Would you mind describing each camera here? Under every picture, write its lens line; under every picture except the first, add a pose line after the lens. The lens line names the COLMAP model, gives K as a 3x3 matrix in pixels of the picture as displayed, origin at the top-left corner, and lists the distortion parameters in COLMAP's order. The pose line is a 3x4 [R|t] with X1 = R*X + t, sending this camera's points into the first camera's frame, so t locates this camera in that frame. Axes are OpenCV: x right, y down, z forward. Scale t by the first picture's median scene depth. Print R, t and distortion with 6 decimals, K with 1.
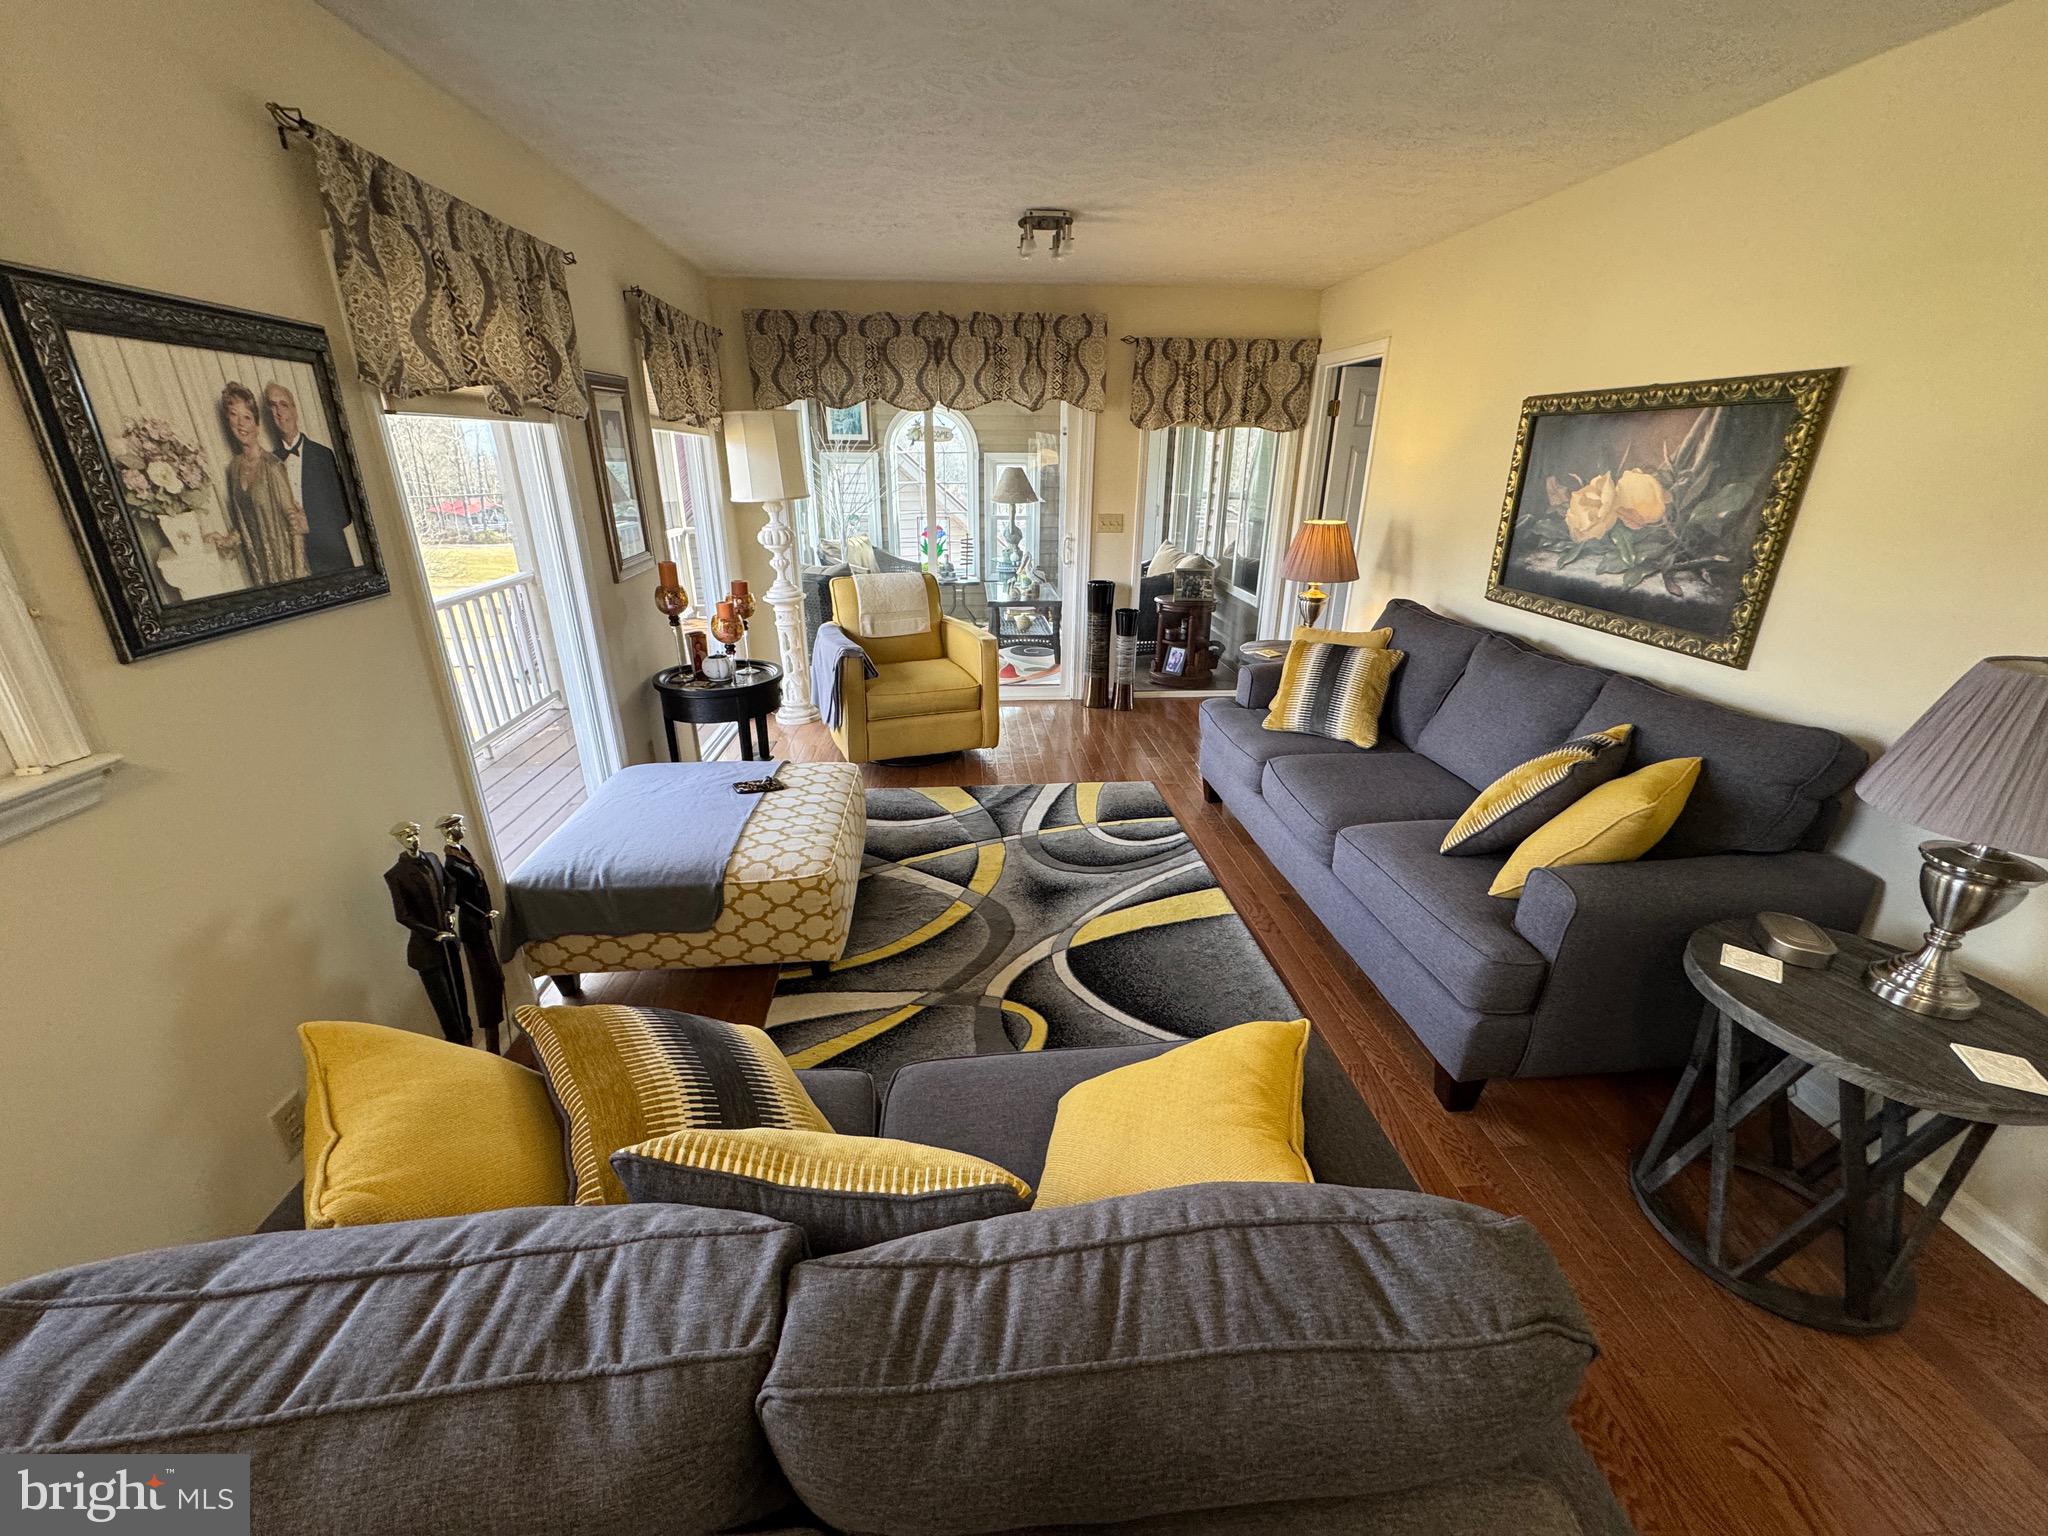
lens RADIAL K [[812.1, 0, 1020.8], [0, 812.1, 765.5], [0, 0, 1]] dist [-0.001274, 0.000216]
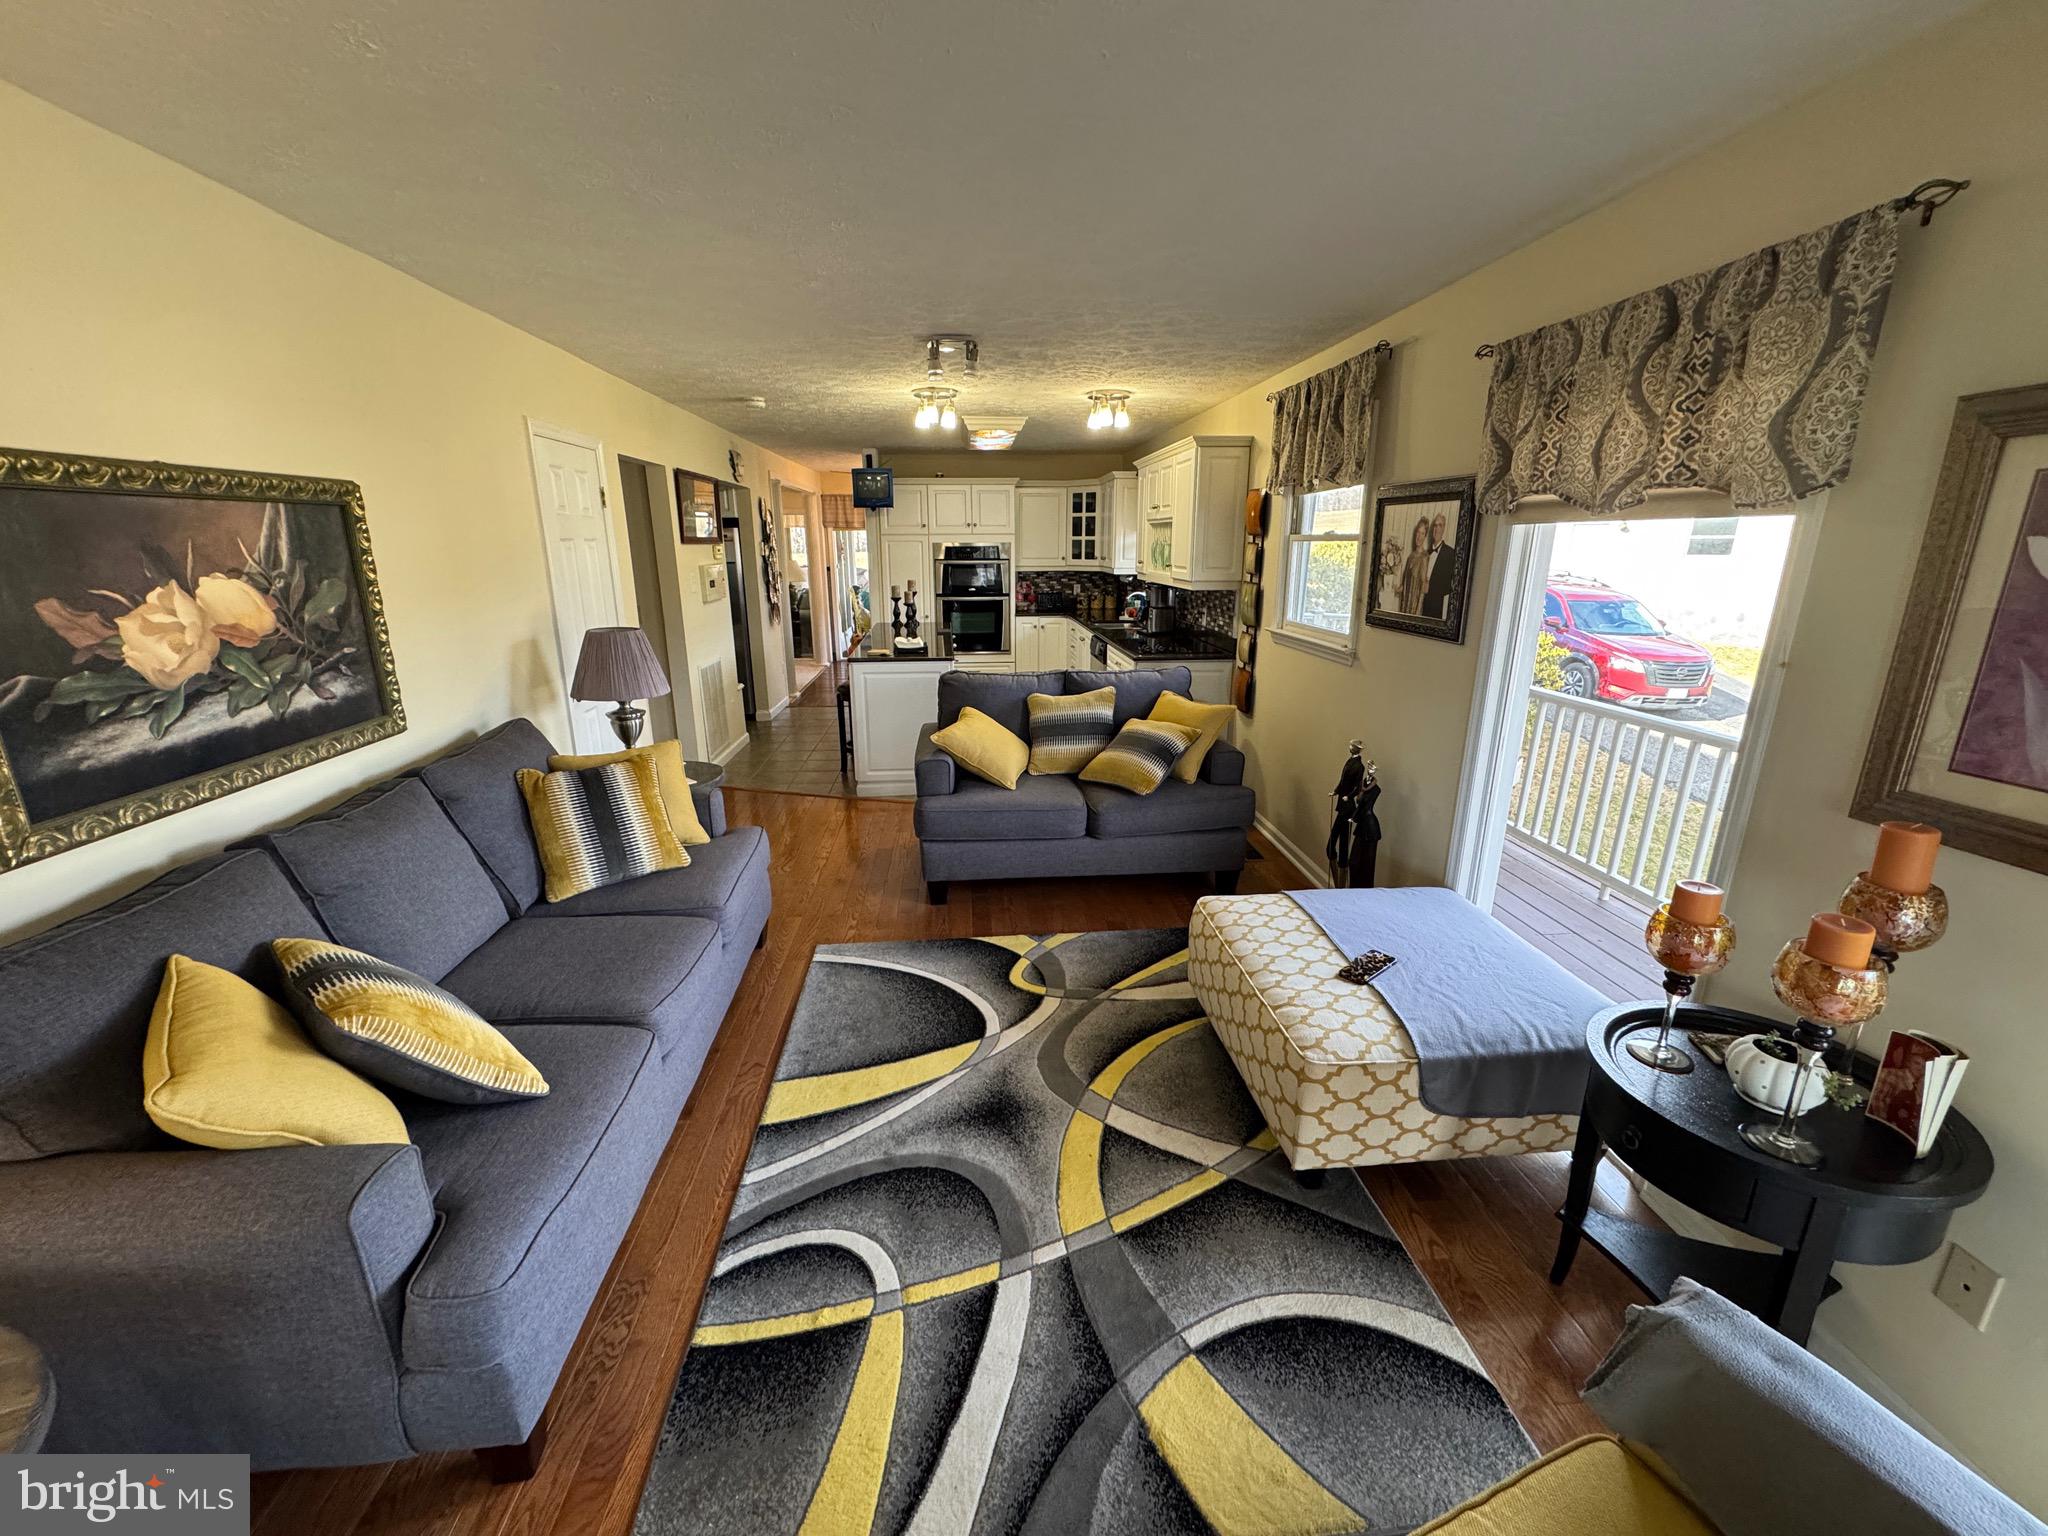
lens RADIAL K [[812.1, 0, 1022.3], [0, 812.1, 765.6], [0, 0, 1]] dist [-0.001274, 0.000216]
pose [[-0.999989, -0.004132, 0.002283, 0.009285], [-0.001942, 0.800815, 0.598908, -0.608204], [-0.004303, 0.598897, -0.800814, 1.537318]]
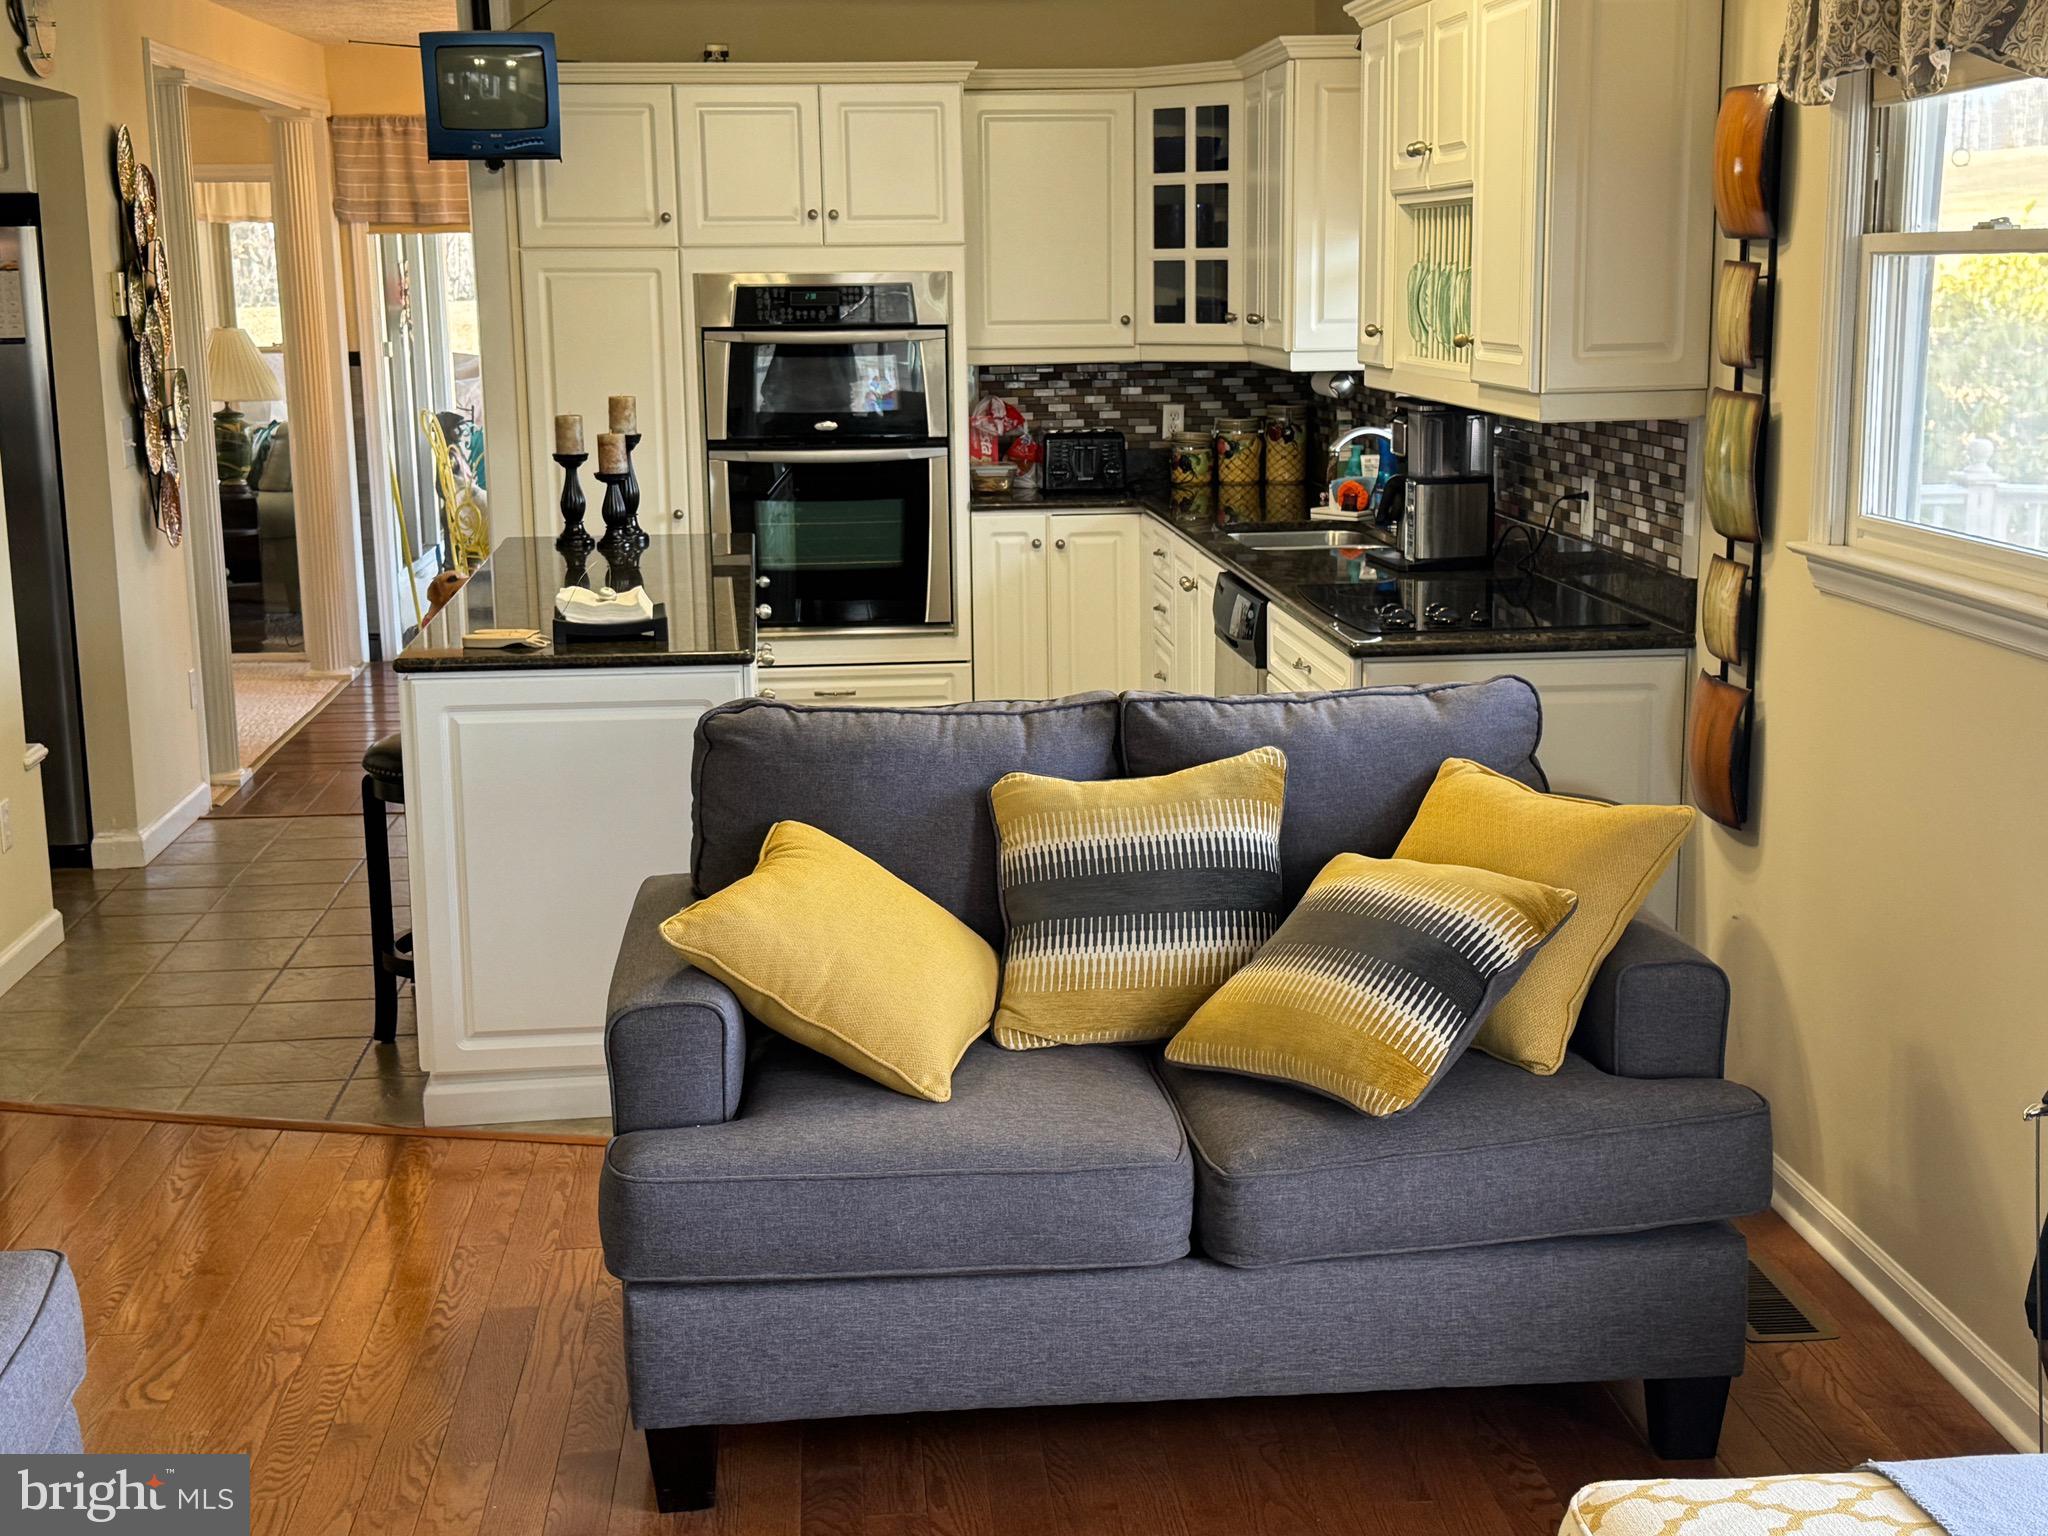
lens RADIAL K [[2687.7, 0, 1044.0], [0, 2687.7, 762.0], [0, 0, 1]] dist [0.092812, 0.000000]
pose [[-0.999951, 0.007855, -0.005946, -0.015485], [0.003532, 0.849242, 0.527993, -0.601911], [0.009197, 0.527946, -0.849228, 1.509002]]
